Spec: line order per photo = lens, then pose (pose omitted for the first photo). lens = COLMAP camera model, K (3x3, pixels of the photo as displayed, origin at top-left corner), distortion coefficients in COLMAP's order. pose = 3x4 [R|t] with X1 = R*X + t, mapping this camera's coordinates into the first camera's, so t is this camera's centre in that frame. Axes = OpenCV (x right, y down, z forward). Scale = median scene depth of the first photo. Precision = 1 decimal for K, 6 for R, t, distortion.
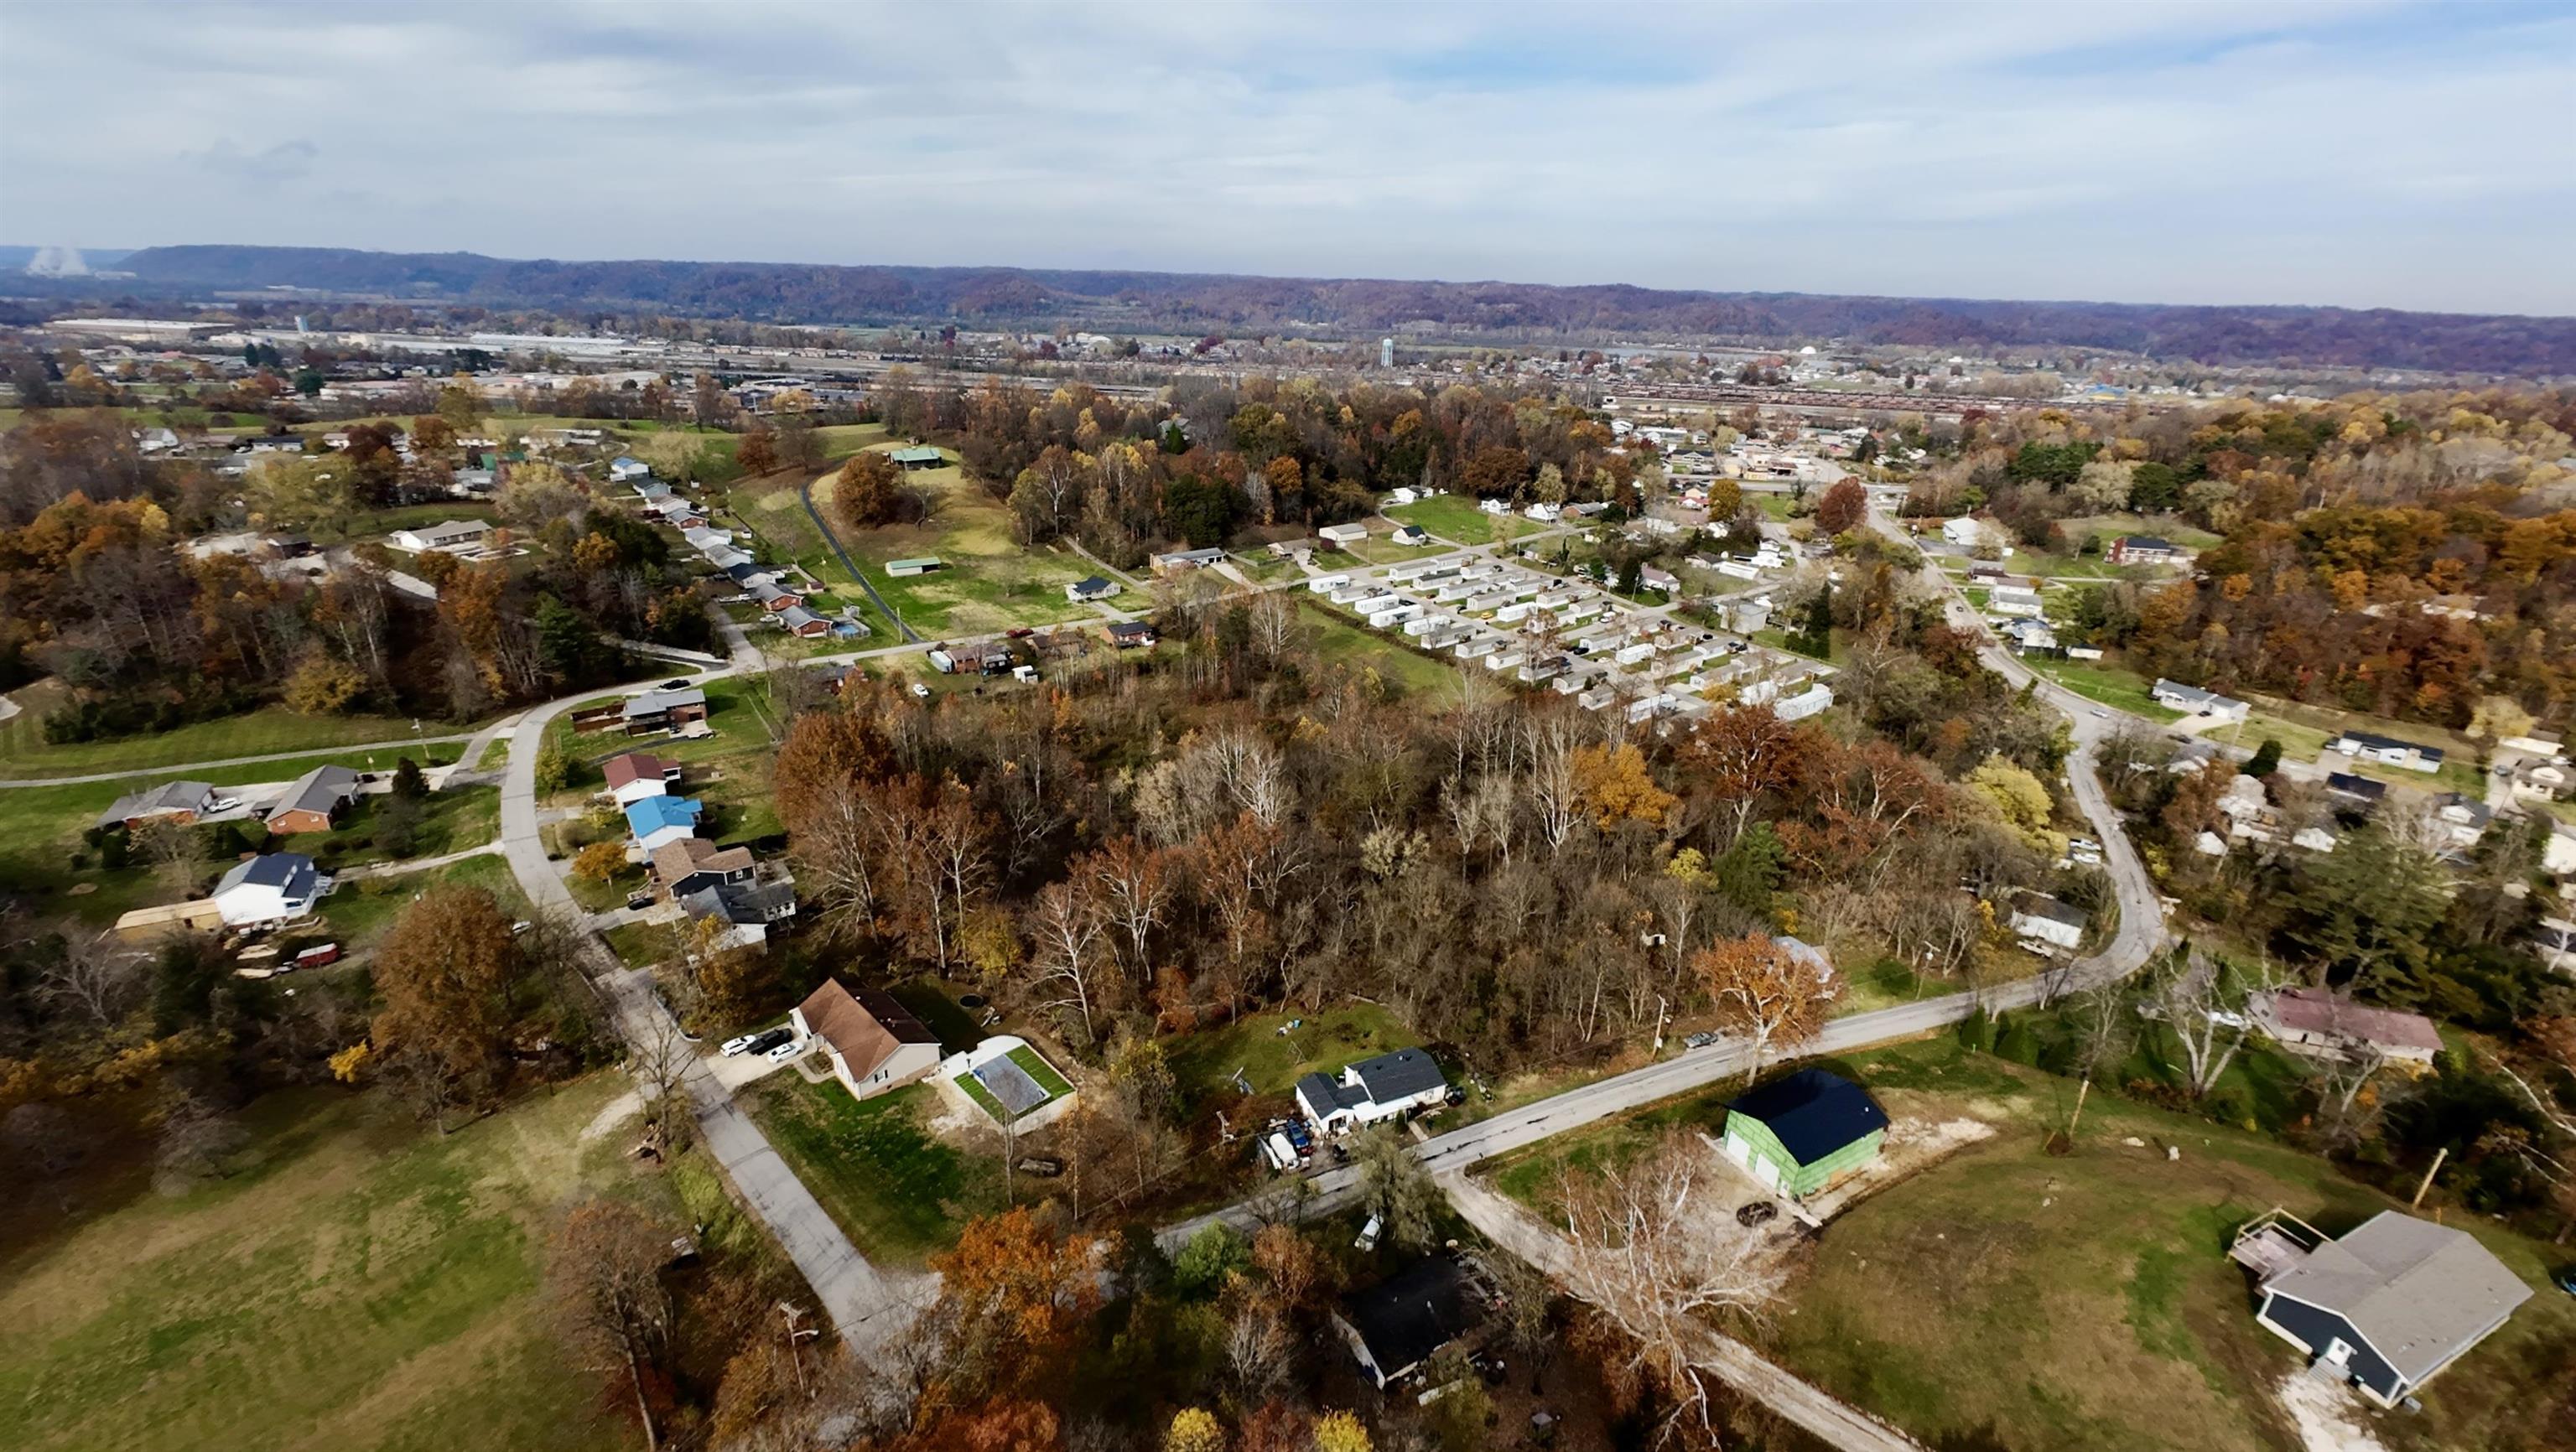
lens RADIAL K [[1120.7, 0, 1294.1], [0, 1120.7, 723.5], [0, 0, 1]] dist [0.002000, 0.000310]
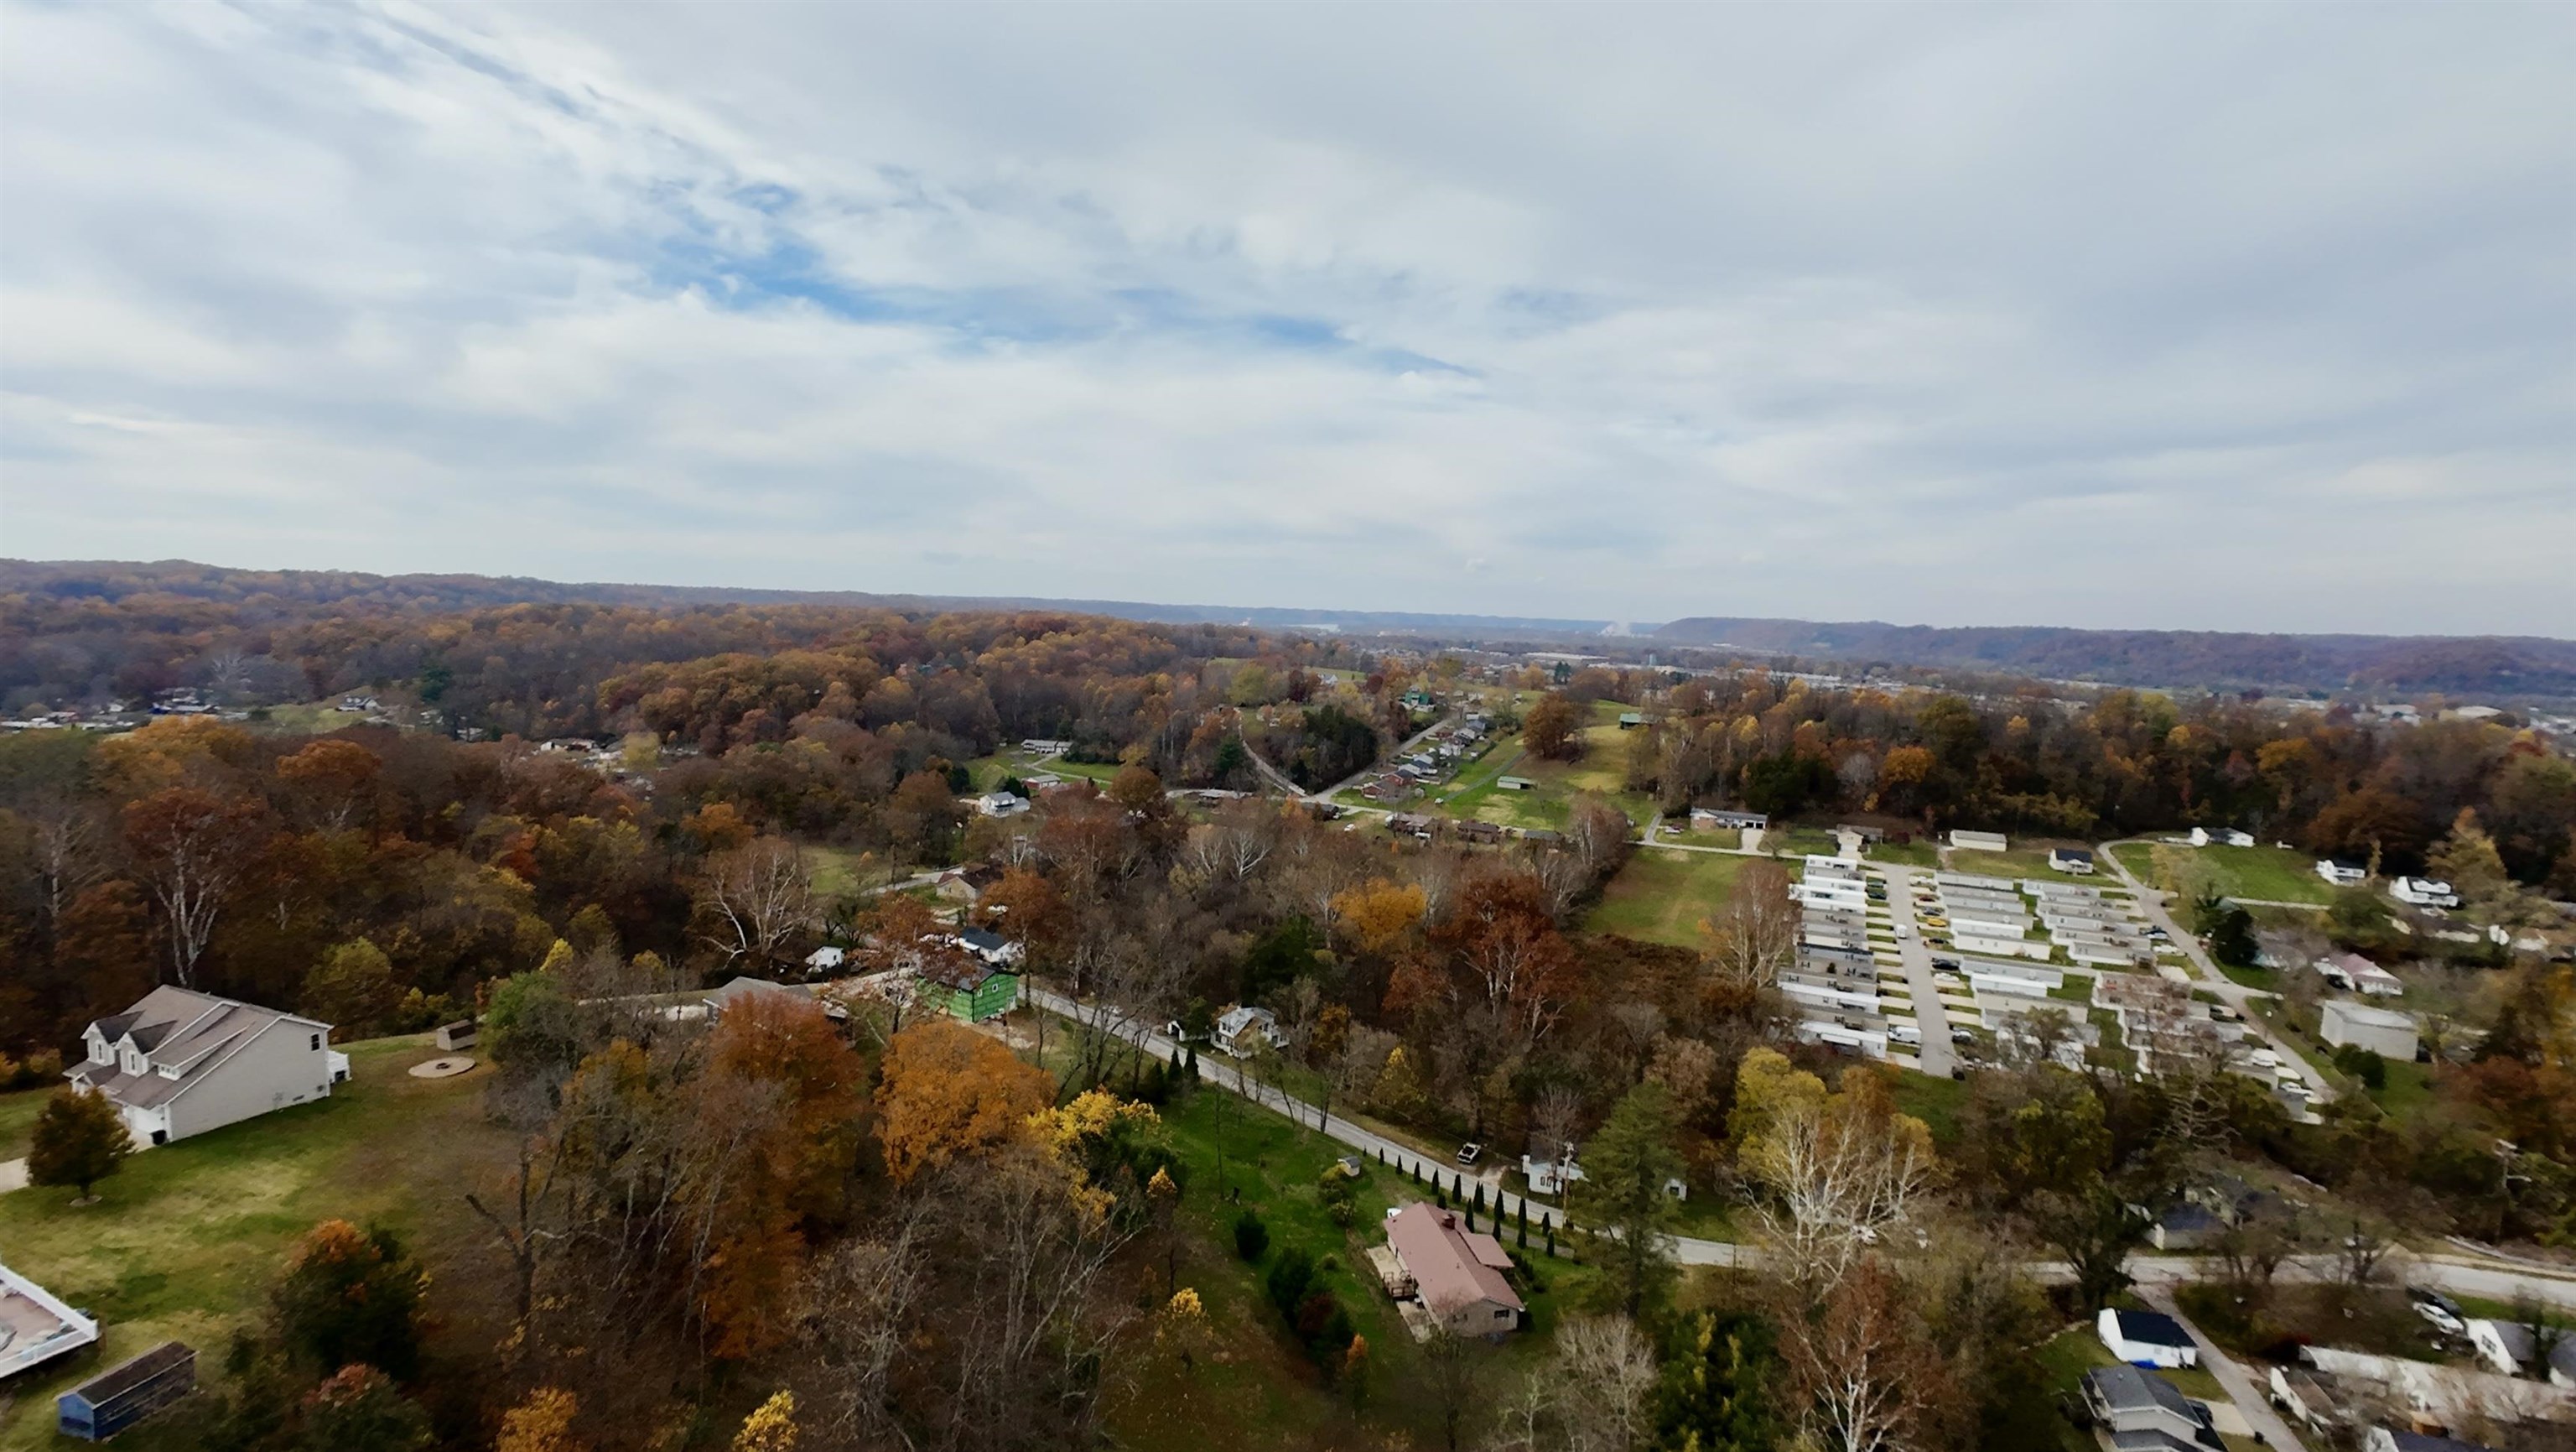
lens RADIAL K [[1165.3, 0, 1296.9], [0, 1165.3, 725.1], [0, 0, 1]] dist [0.001085, 0.000875]
pose [[0.462263, 0.074841, -0.883579, 0.597869], [-0.343867, 0.933590, -0.100824, 0.012248], [0.817354, 0.350441, 0.457299, 0.159175]]
